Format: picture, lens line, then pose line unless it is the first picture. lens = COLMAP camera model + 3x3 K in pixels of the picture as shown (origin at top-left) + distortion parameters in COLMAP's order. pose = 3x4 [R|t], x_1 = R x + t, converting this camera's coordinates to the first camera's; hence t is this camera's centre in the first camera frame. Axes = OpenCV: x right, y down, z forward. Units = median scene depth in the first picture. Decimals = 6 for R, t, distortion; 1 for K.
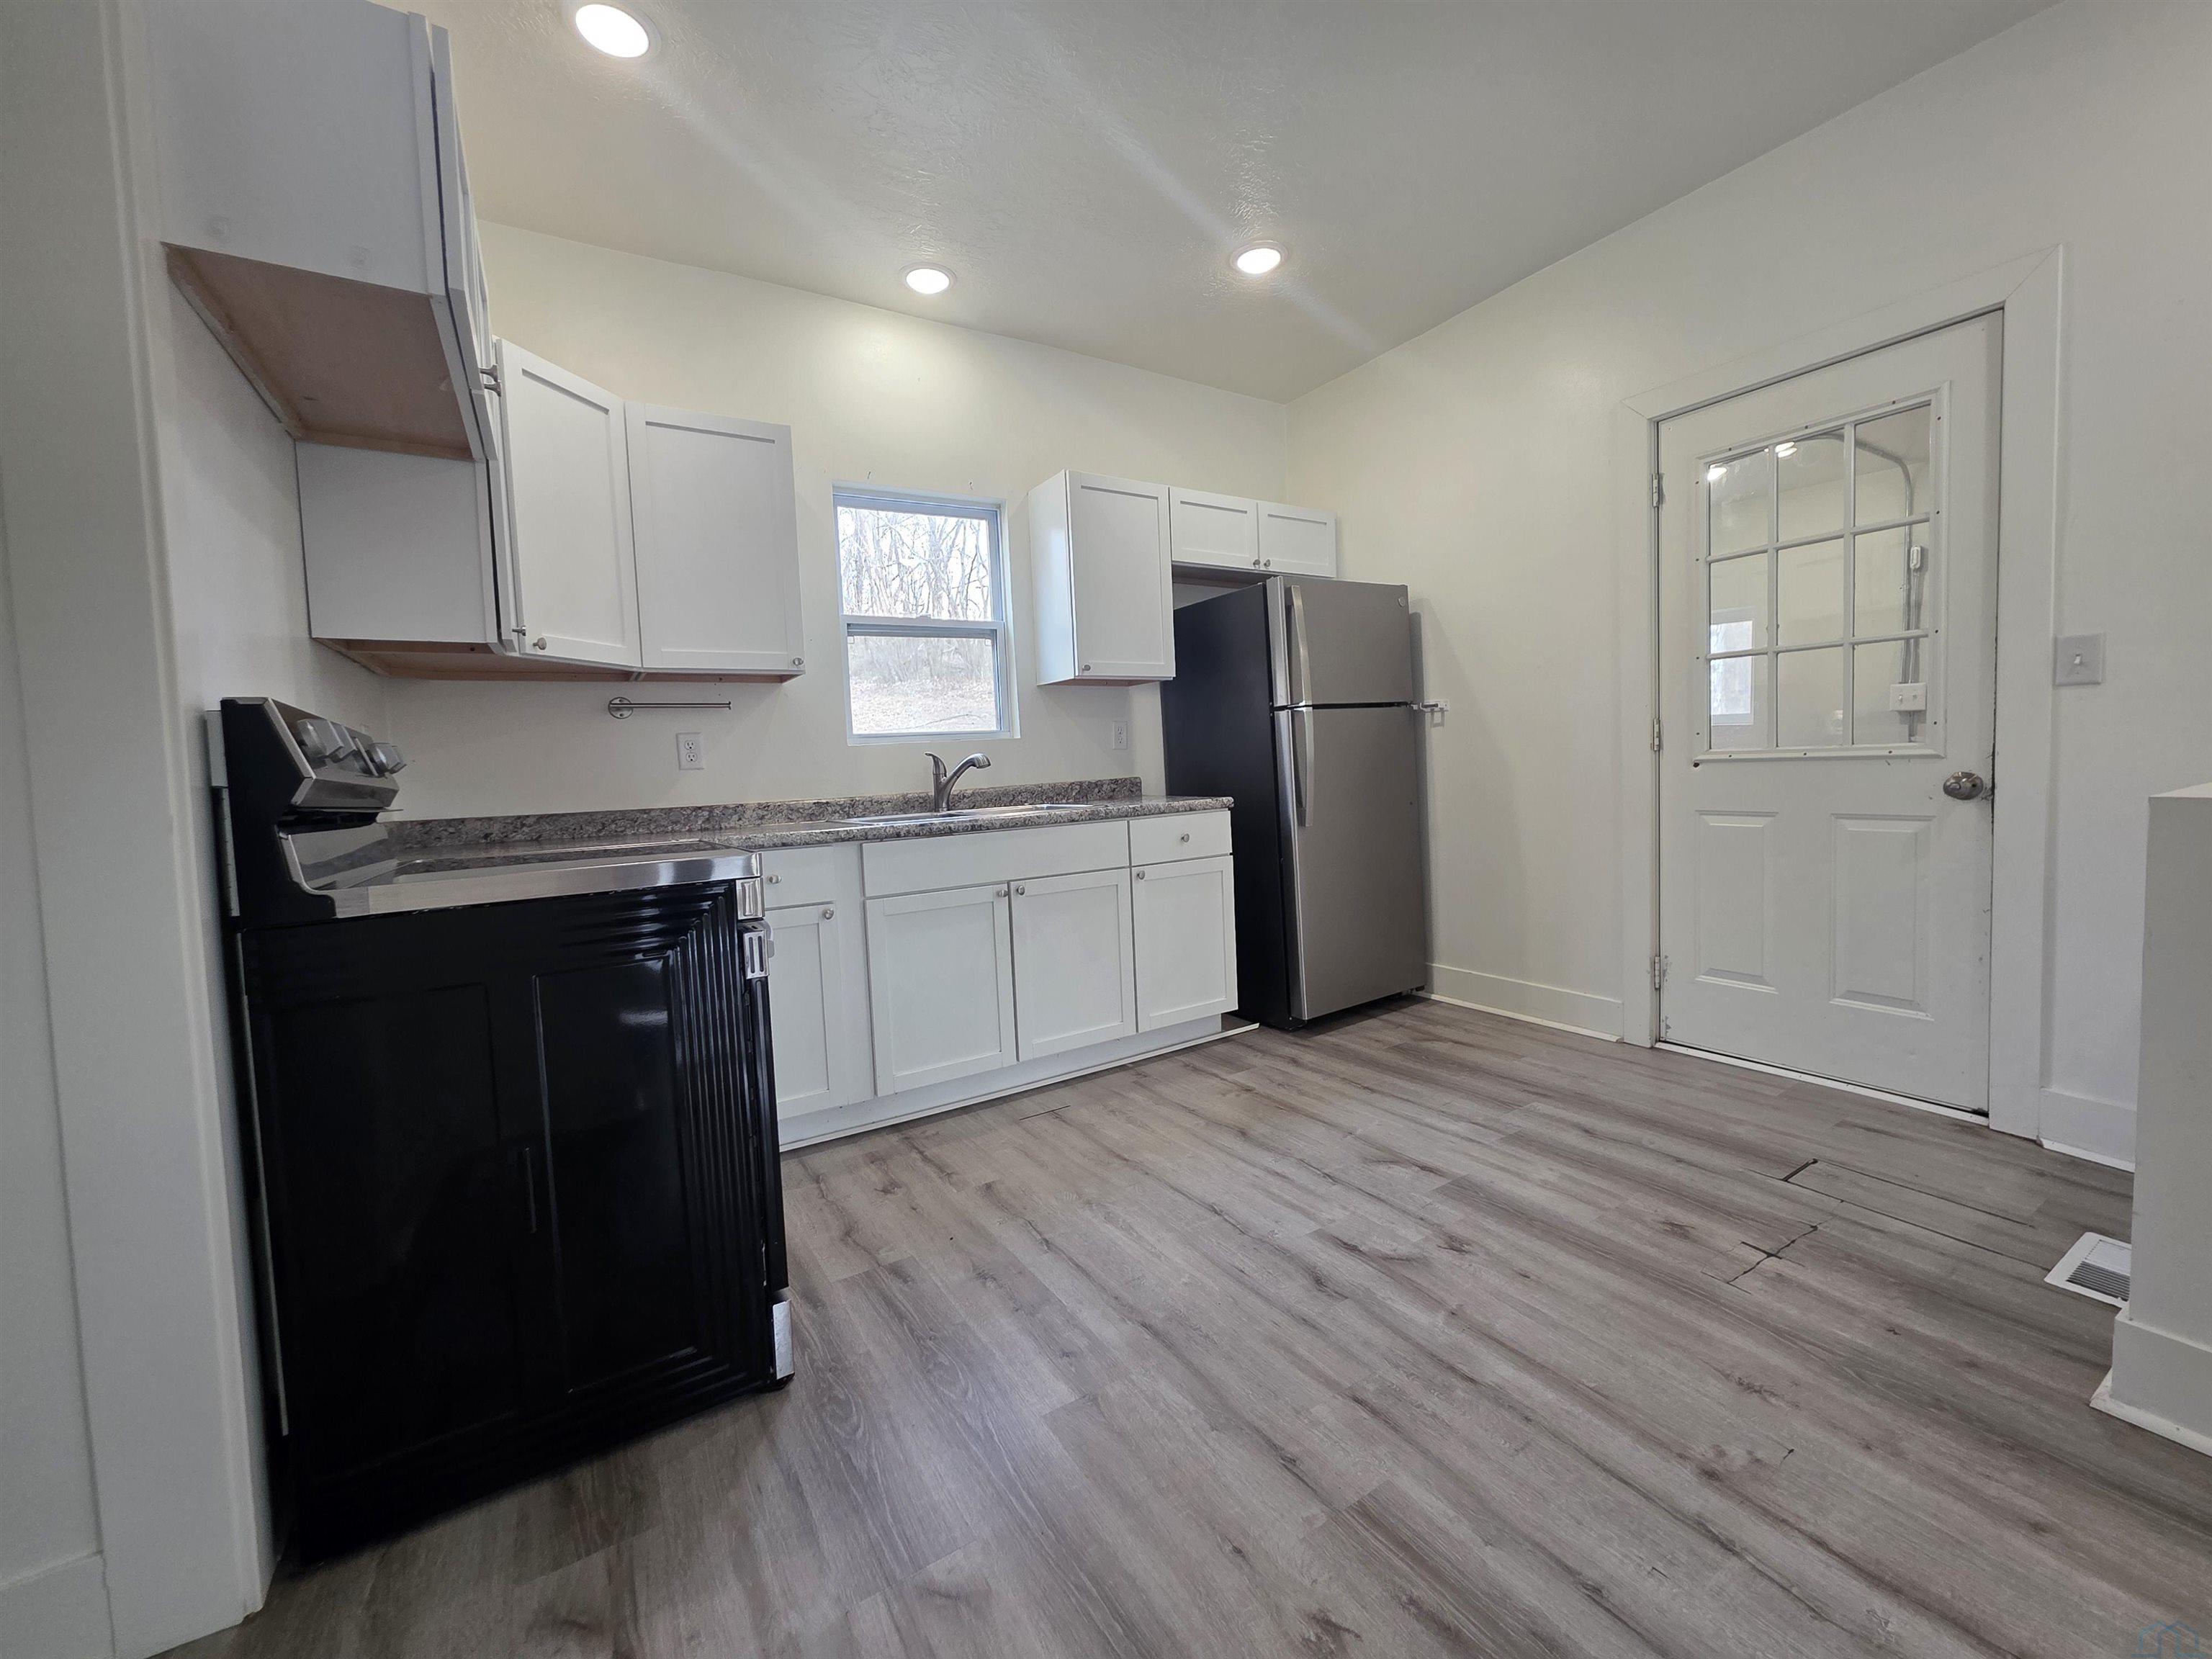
lens RADIAL K [[885.7, 0, 1123.2], [0, 885.7, 832.2], [0, 0, 1]] dist [-0.000564, 0.000276]
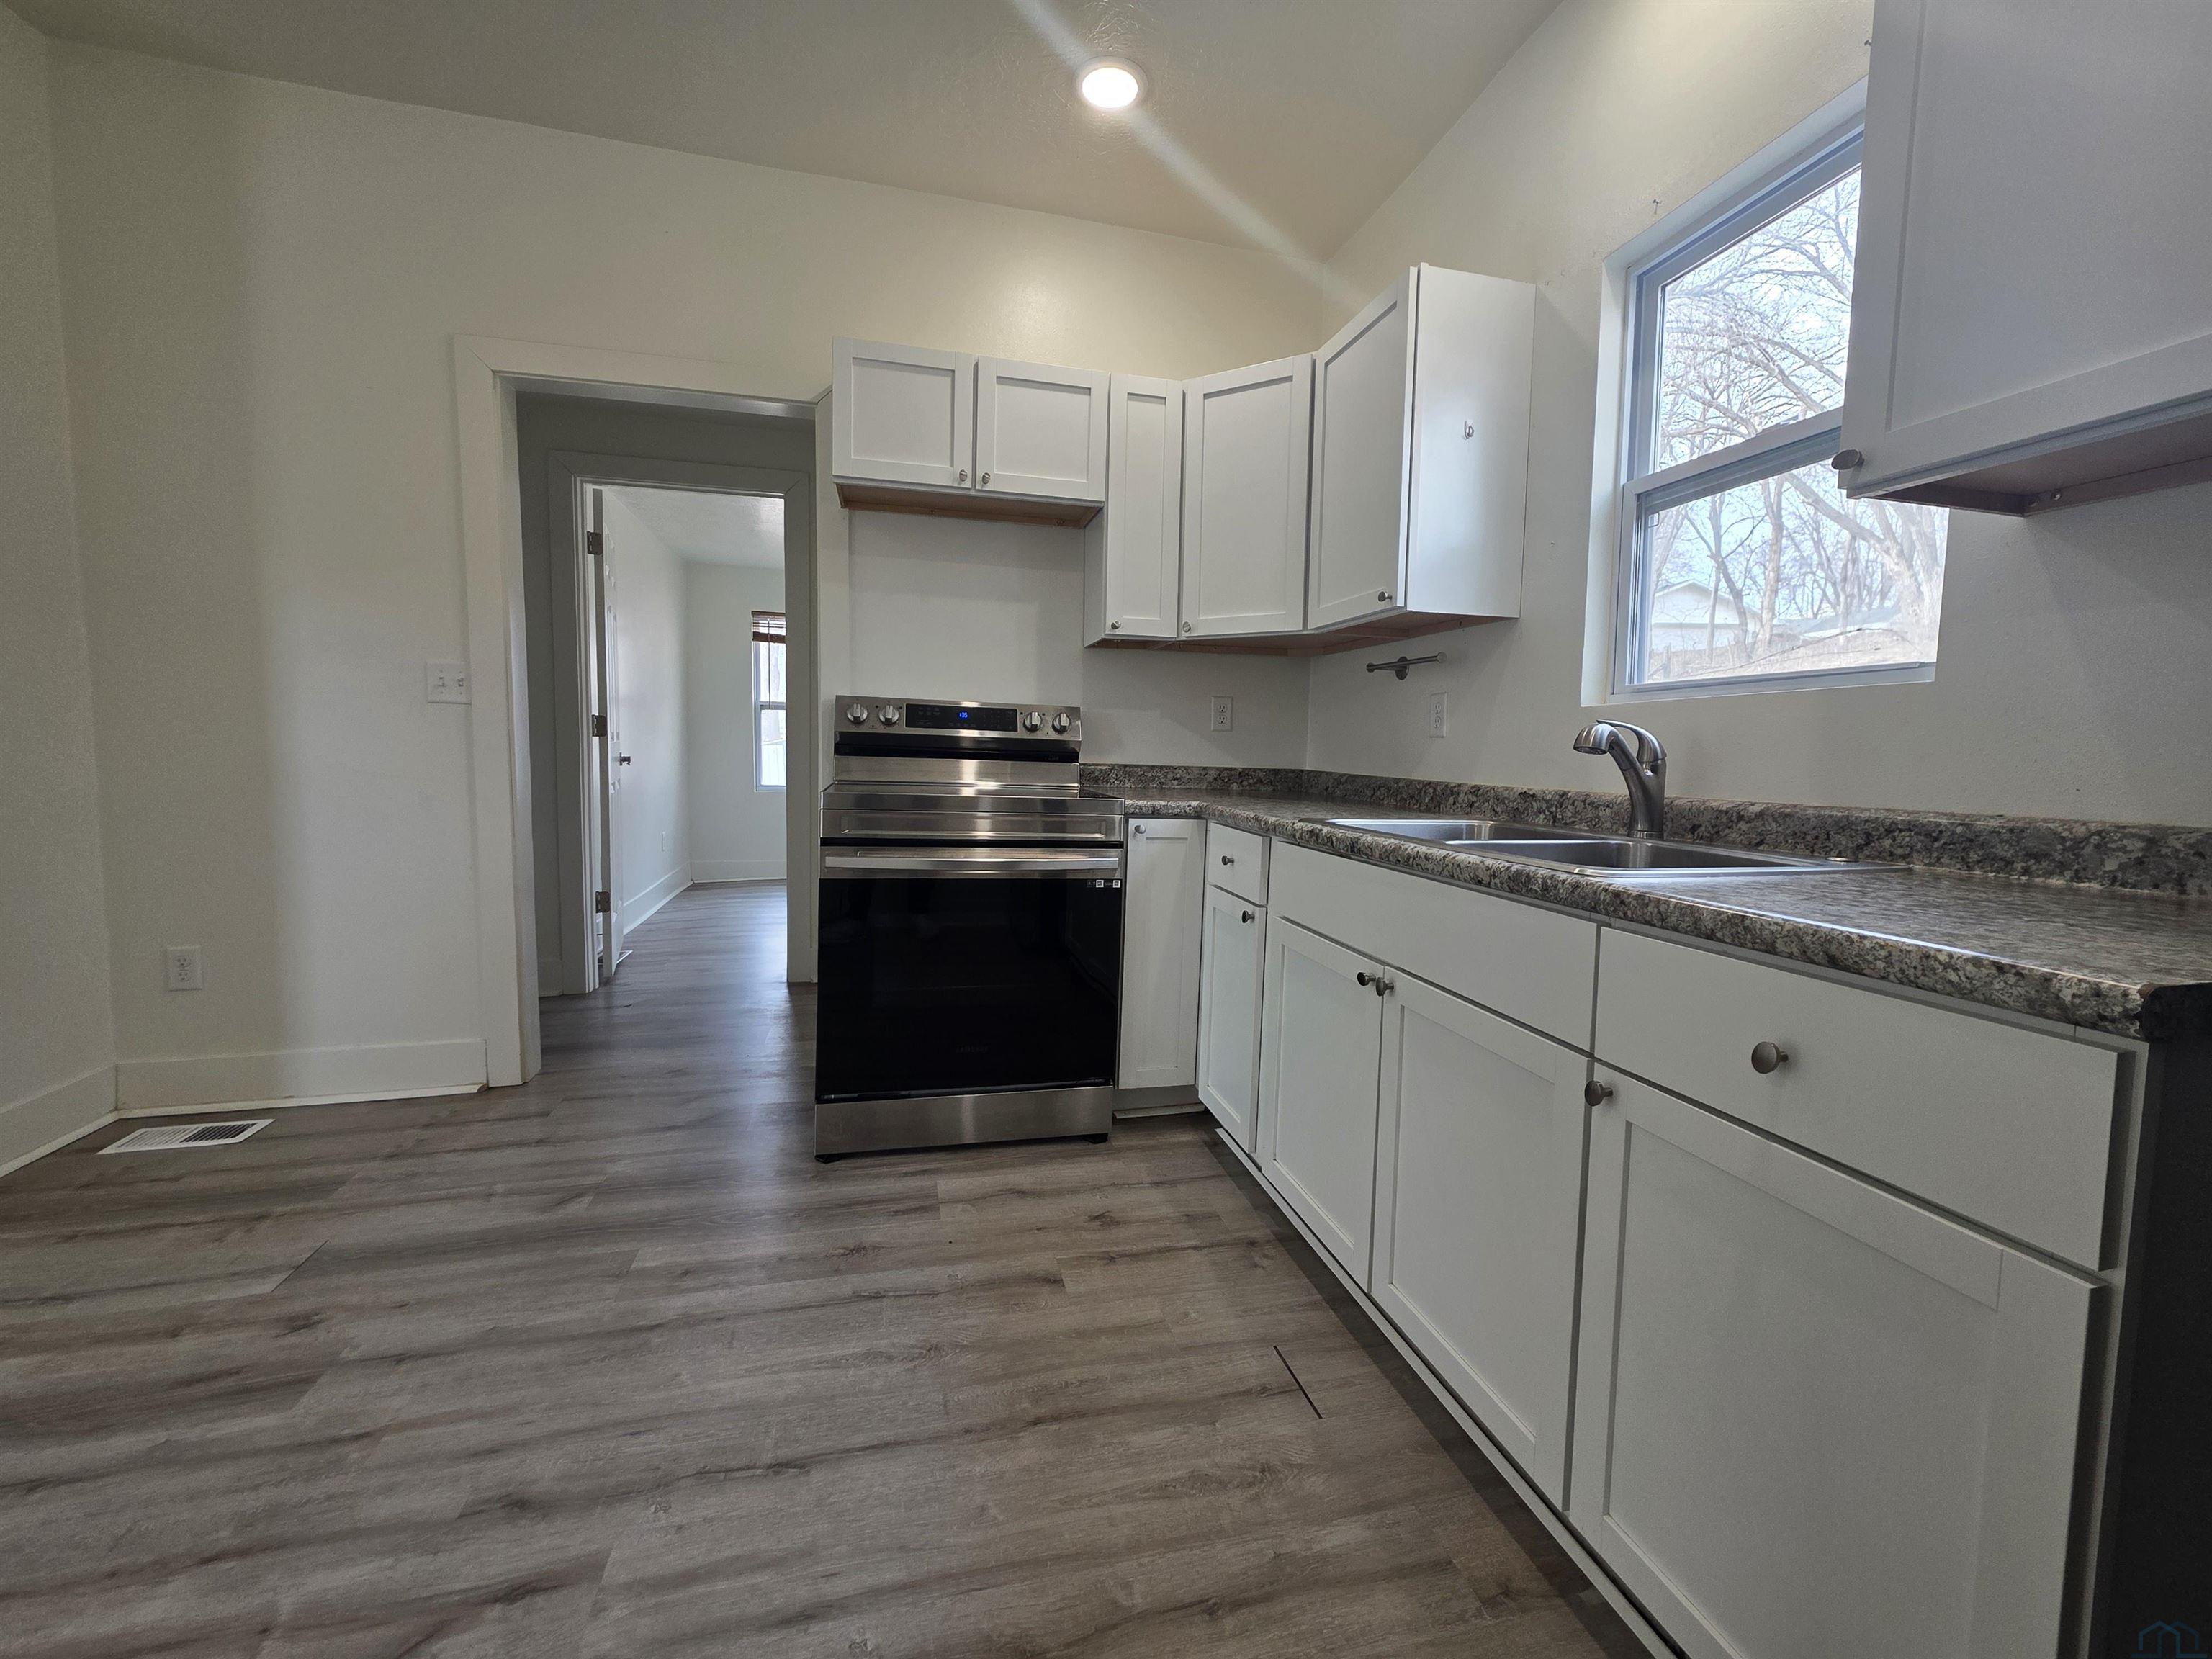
lens RADIAL K [[885.7, 0, 1115.4], [0, 885.7, 826.5], [0, 0, 1]] dist [-0.000564, 0.000276]
pose [[-0.315194, 0.126132, -0.940608, 0.565966], [-0.078234, 0.984302, 0.158208, -0.134143], [0.945797, 0.123454, -0.300378, 1.363625]]
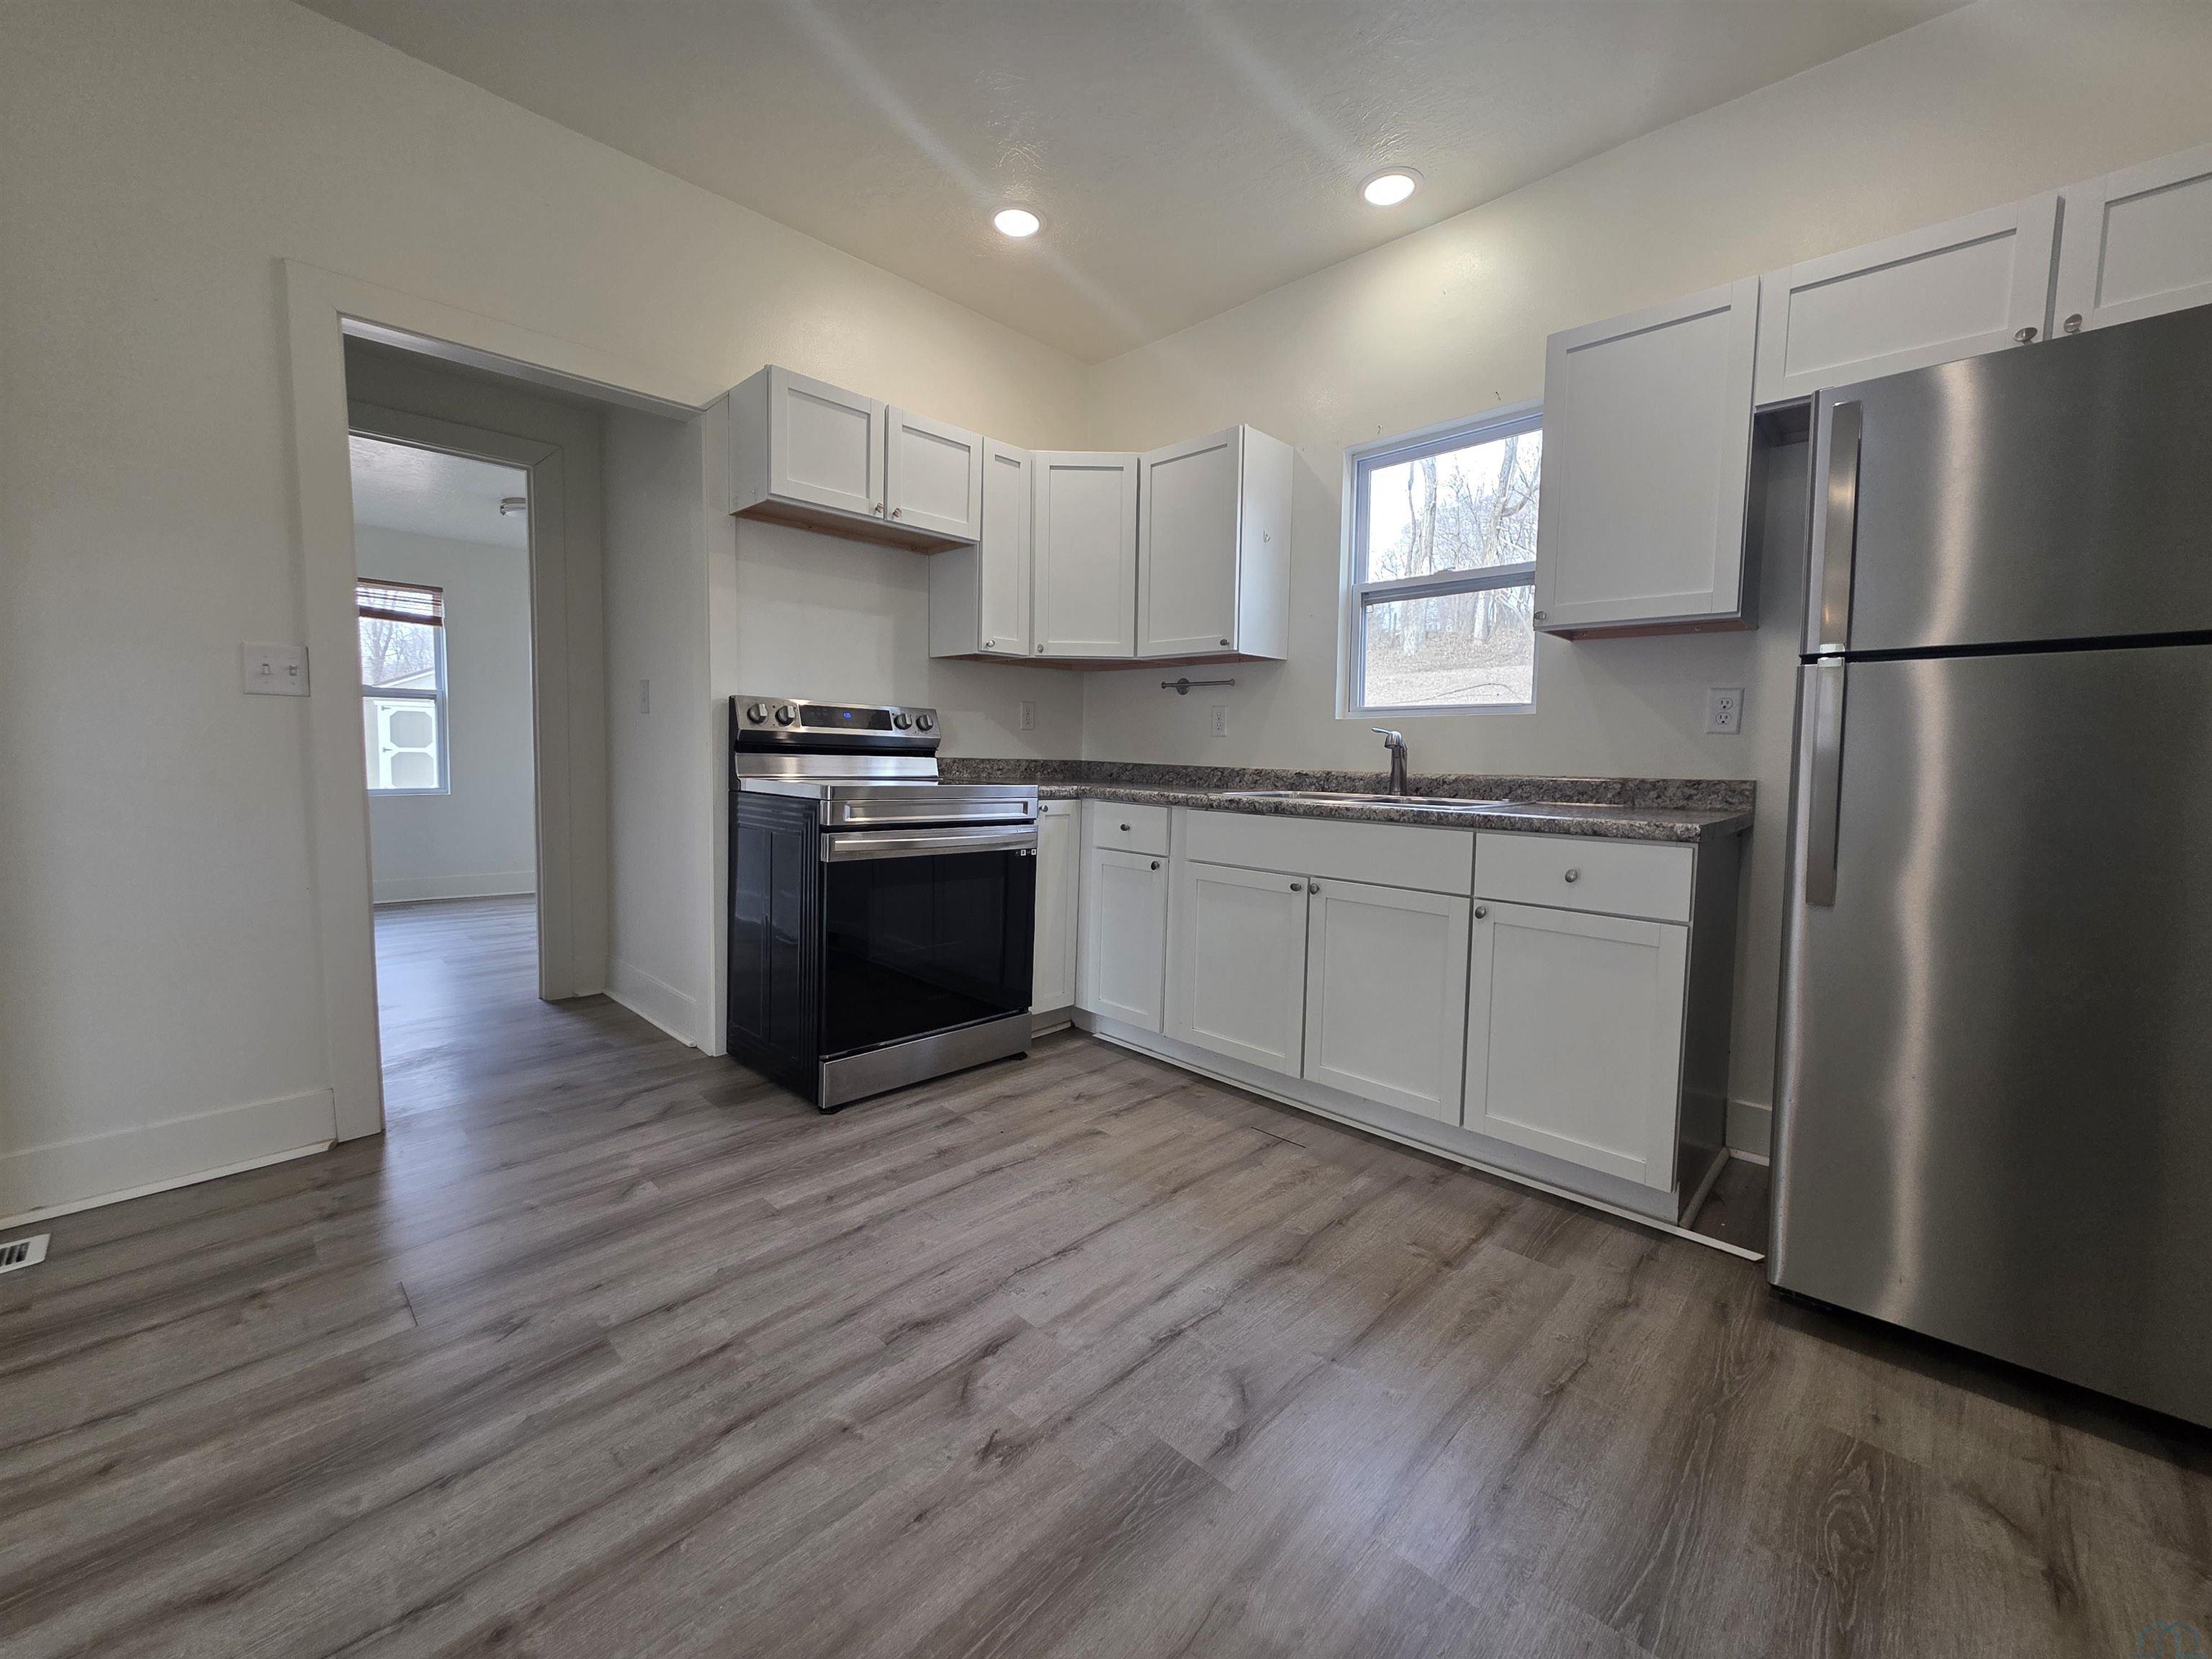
lens RADIAL K [[885.7, 0, 1116.5], [0, 885.7, 832.7], [0, 0, 1]] dist [-0.000564, 0.000276]
pose [[0.233667, 0.145303, -0.961398, 0.921380], [-0.103246, 0.986889, 0.124061, -0.106528], [0.966820, 0.070271, 0.245605, 0.808728]]
